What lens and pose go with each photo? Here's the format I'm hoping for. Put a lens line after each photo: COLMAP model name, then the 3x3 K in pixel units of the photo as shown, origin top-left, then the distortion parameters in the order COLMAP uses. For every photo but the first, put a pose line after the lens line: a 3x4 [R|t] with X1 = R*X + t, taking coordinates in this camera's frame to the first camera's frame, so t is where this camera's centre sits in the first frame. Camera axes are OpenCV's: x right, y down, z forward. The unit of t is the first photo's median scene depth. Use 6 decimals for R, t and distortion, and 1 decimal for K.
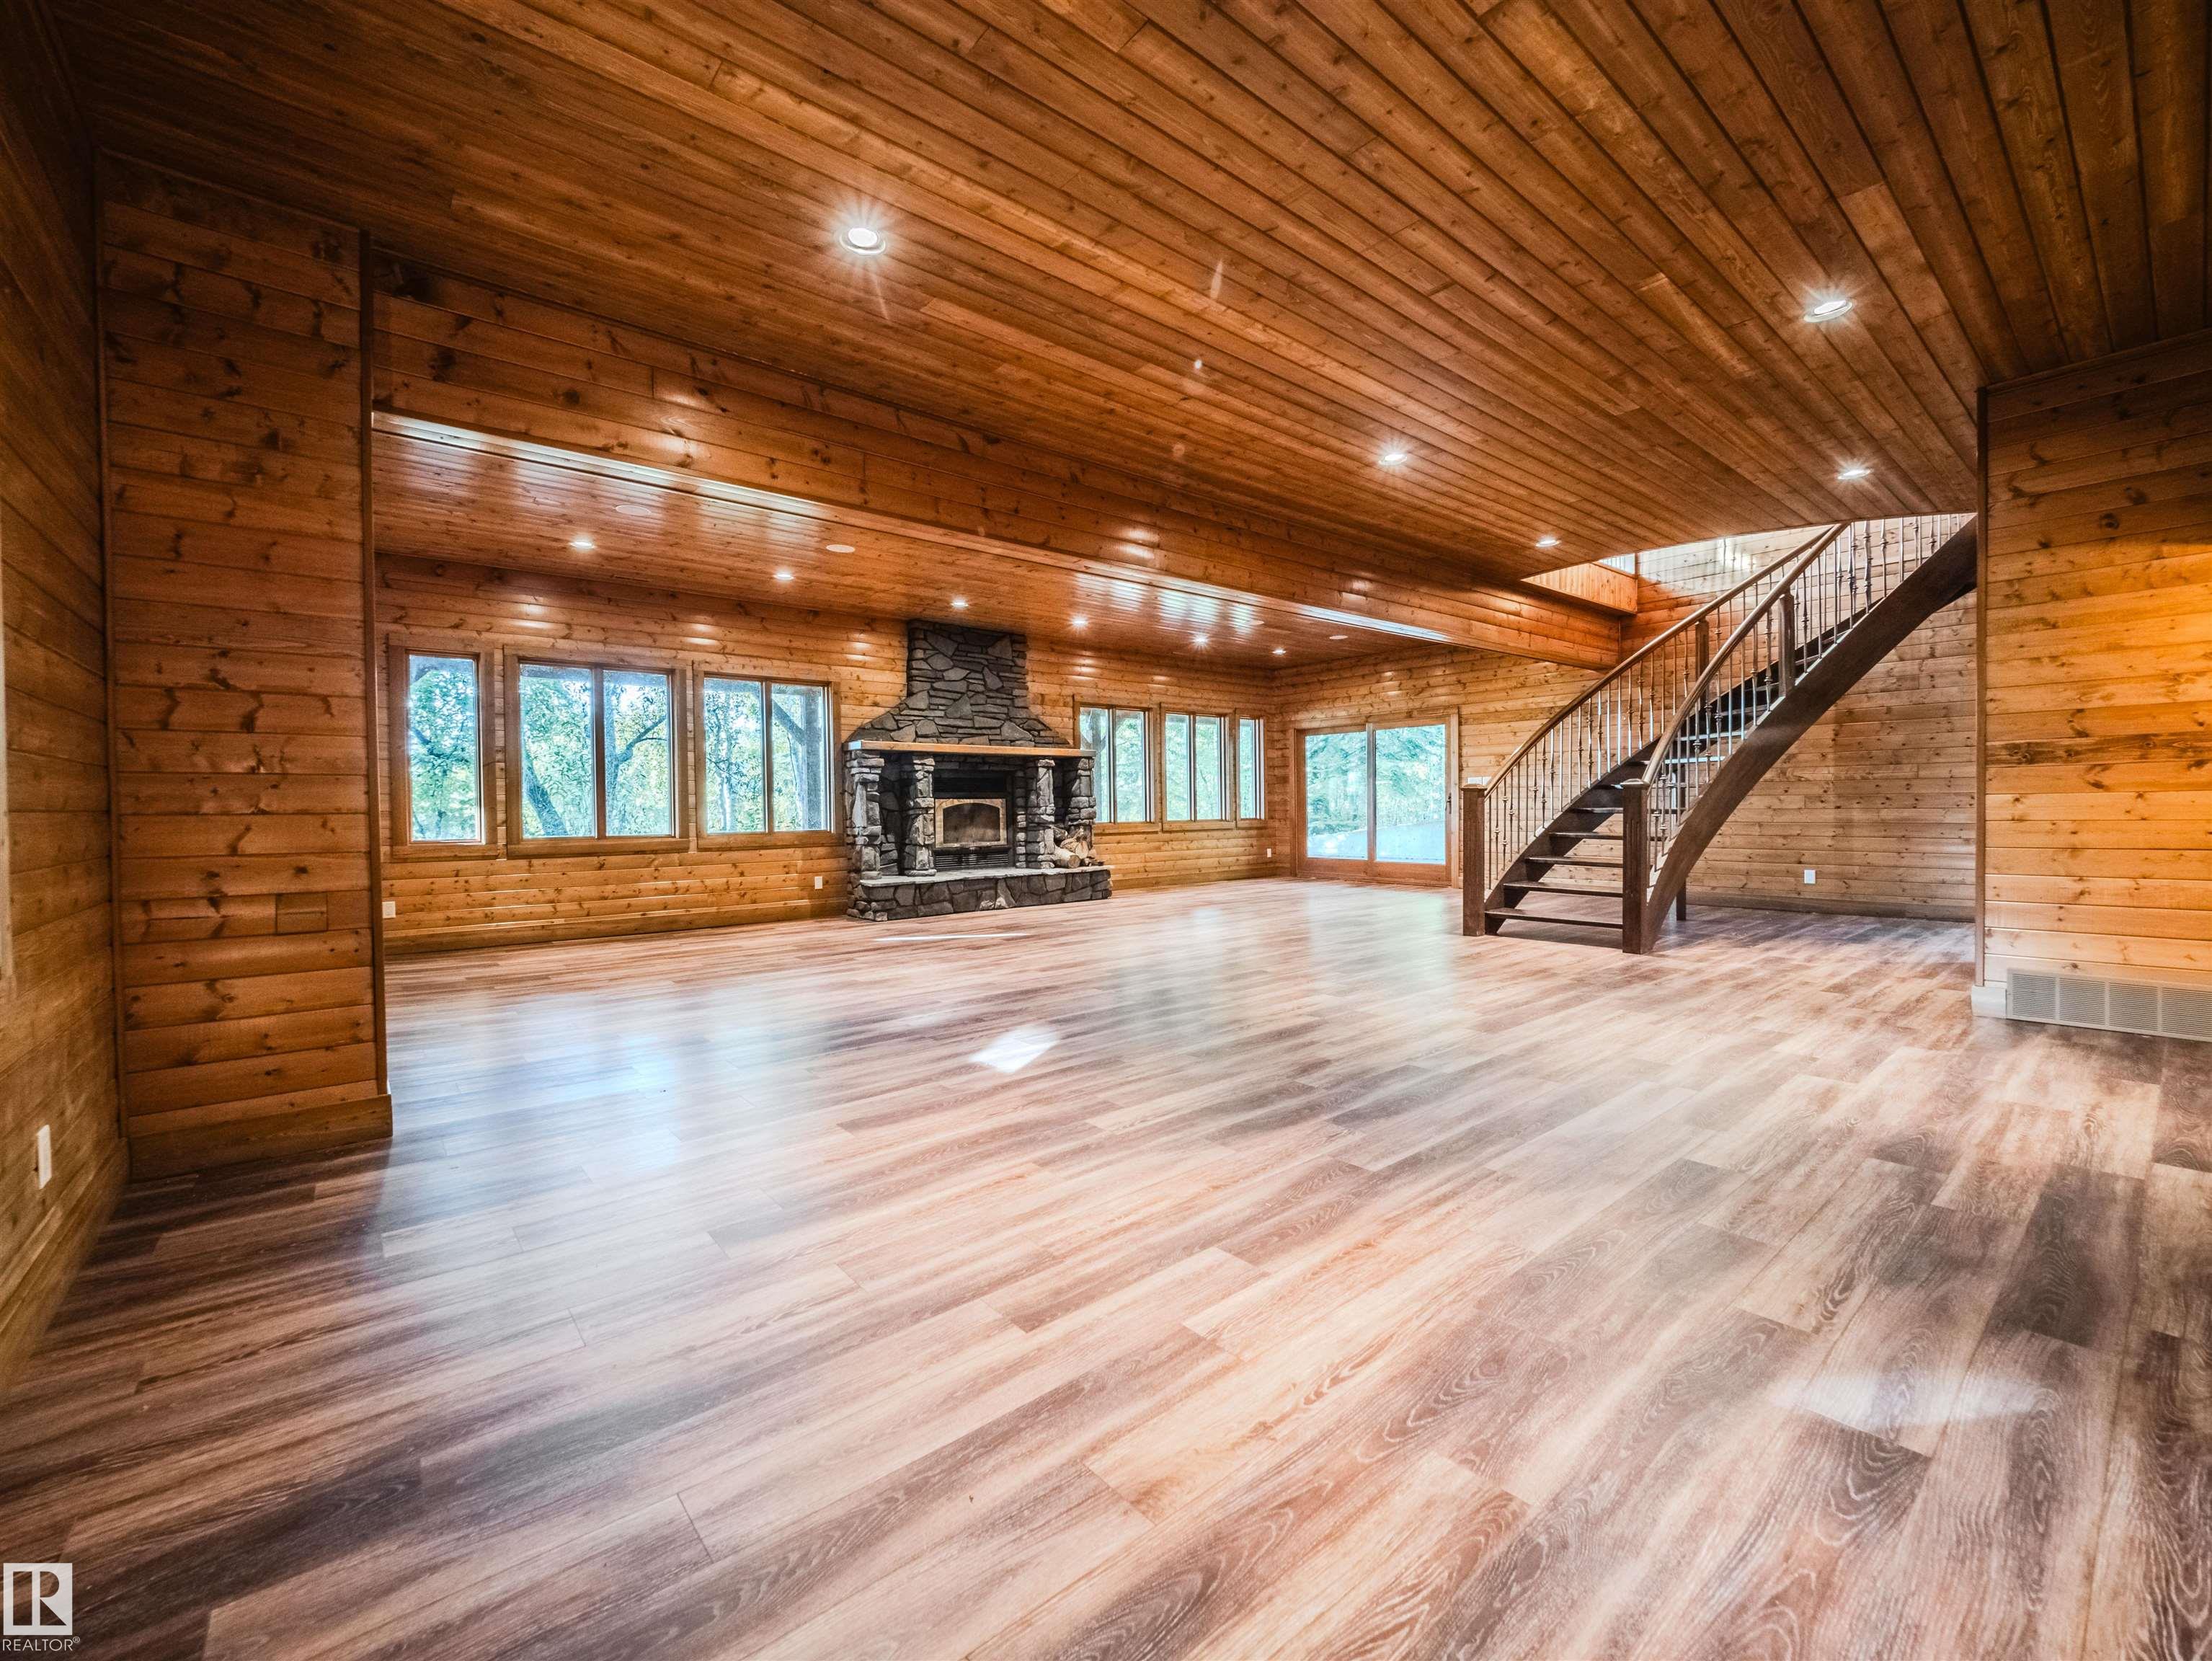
lens RADIAL K [[911.4, 0, 1091.1], [0, 911.4, 825.5], [0, 0, 1]] dist [0.000506, -0.001804]
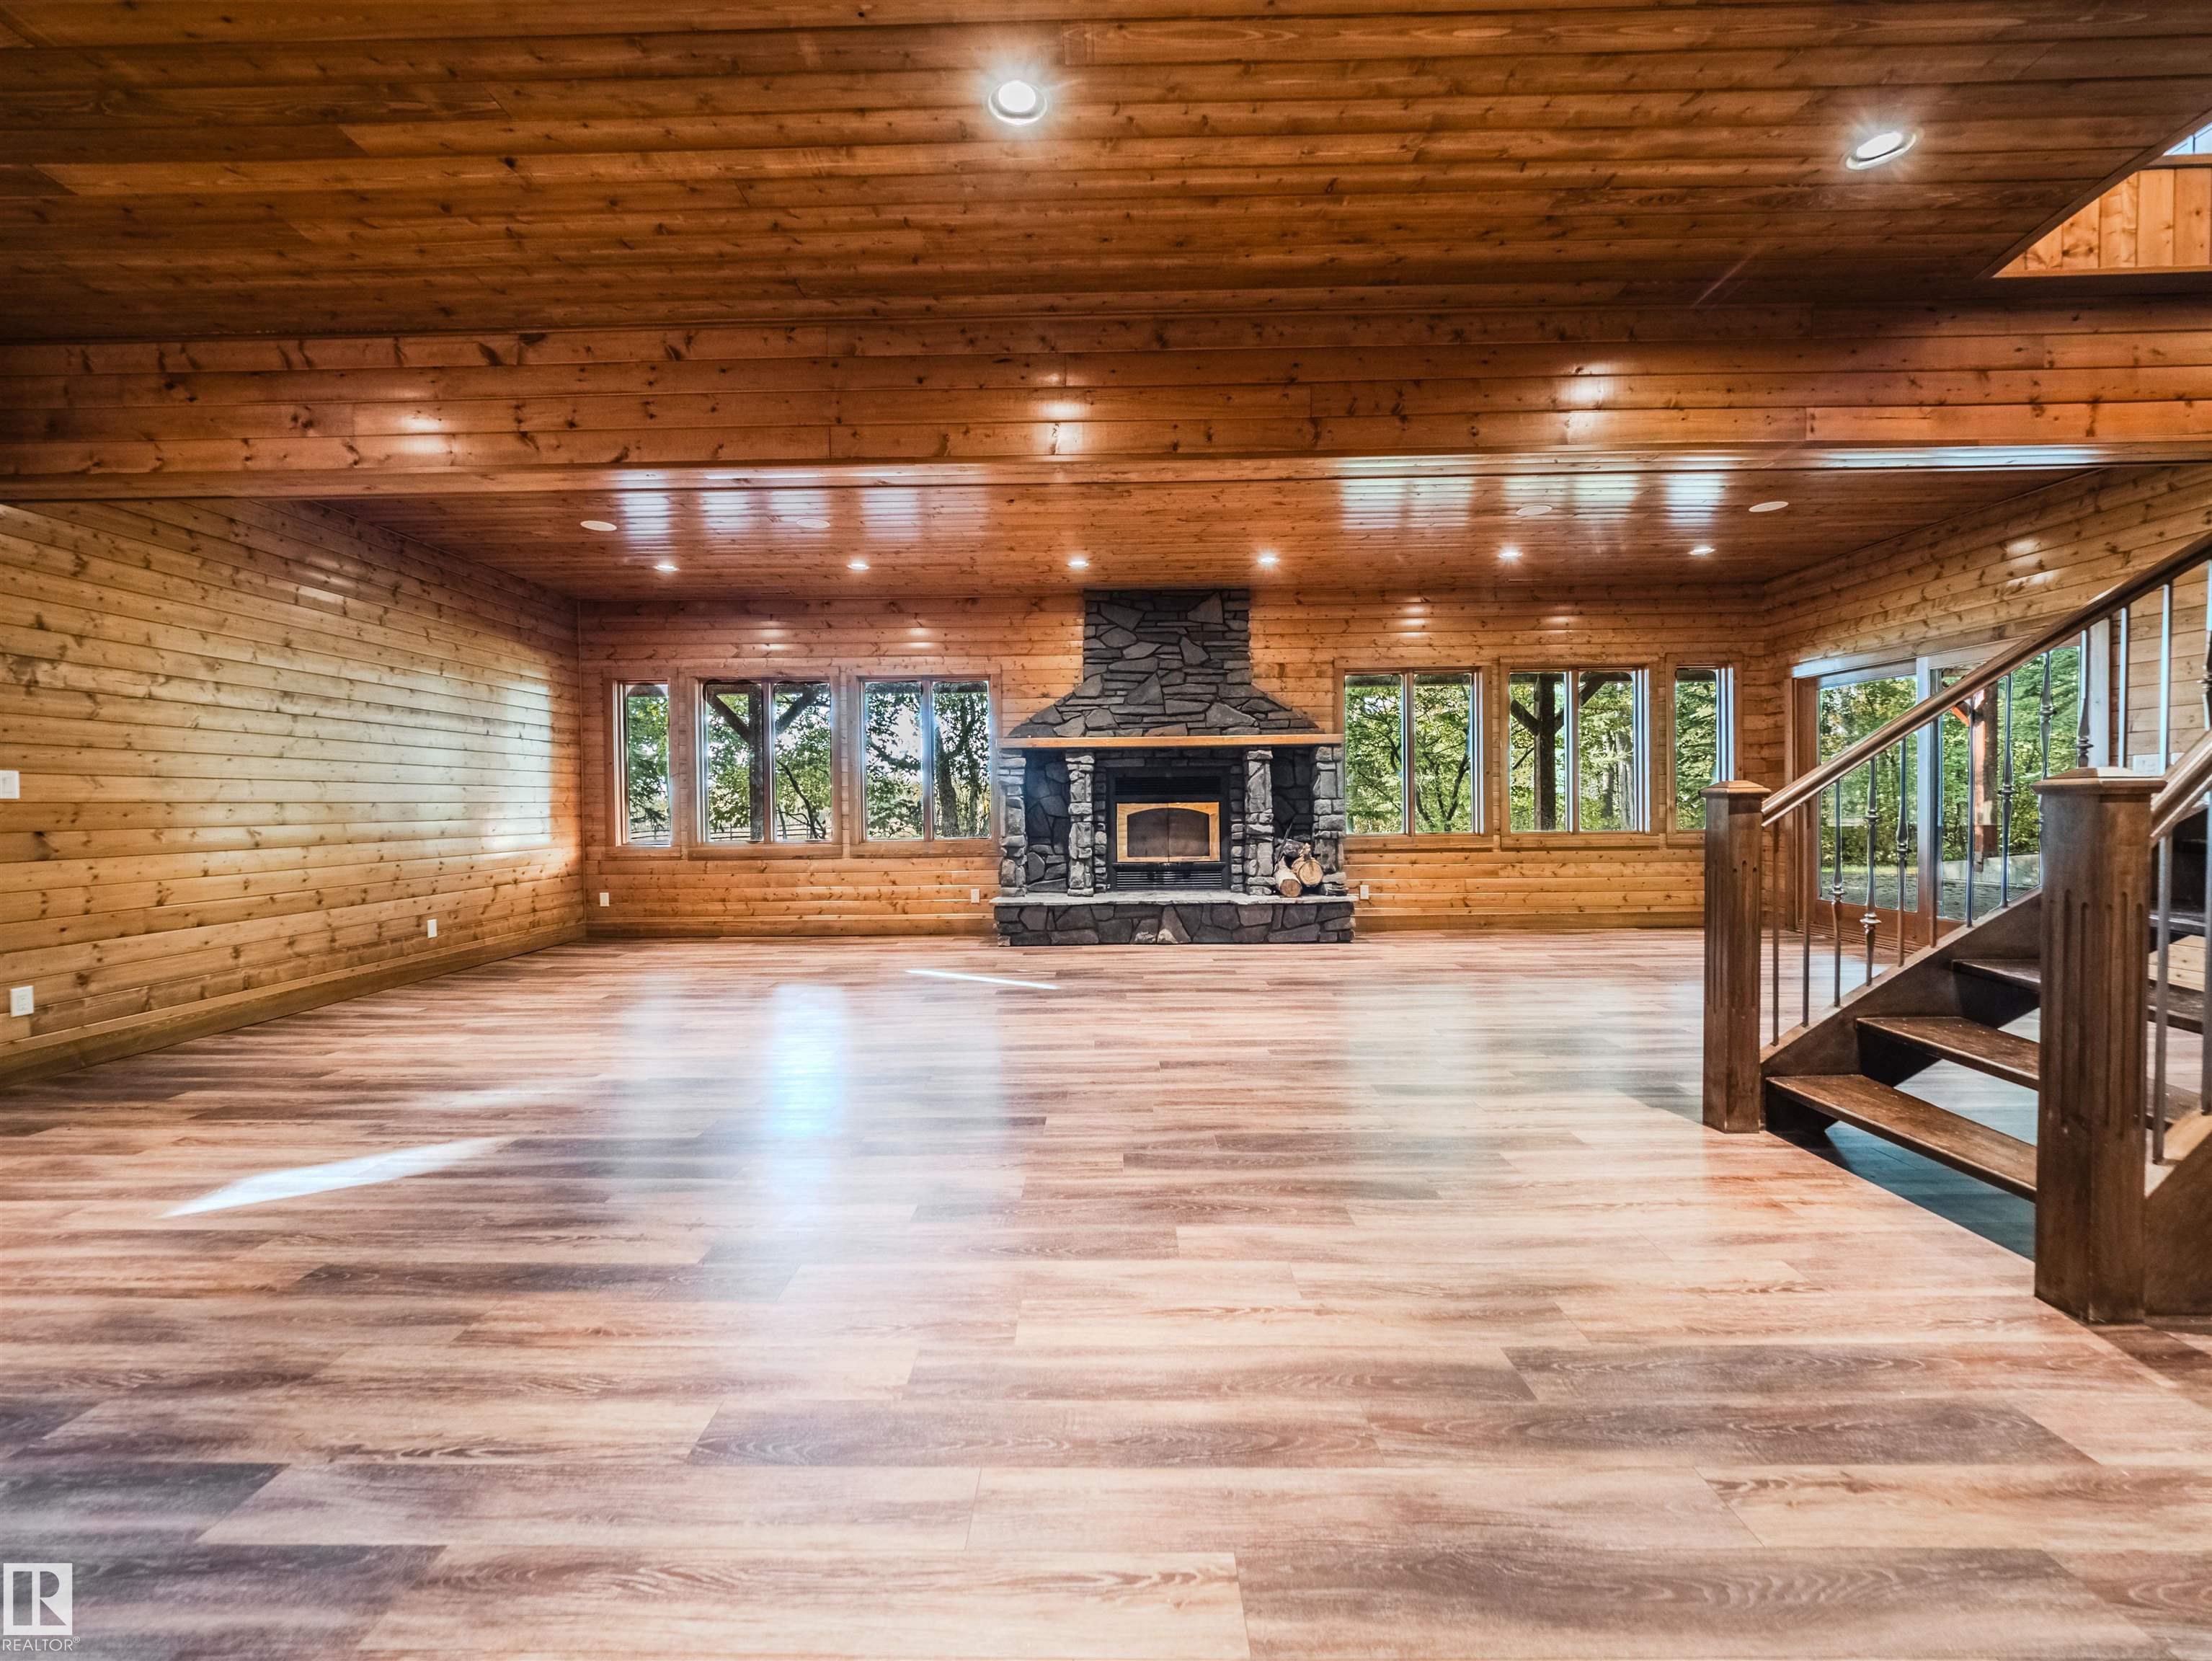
lens RADIAL K [[911.4, 0, 1107.1], [0, 911.4, 818.8], [0, 0, 1]] dist [0.000506, -0.001804]
pose [[0.761775, 0.012294, -0.647725, 0.364207], [-0.010929, 0.999922, 0.006126, -0.020267], [0.647749, 0.002413, 0.761850, 0.365251]]
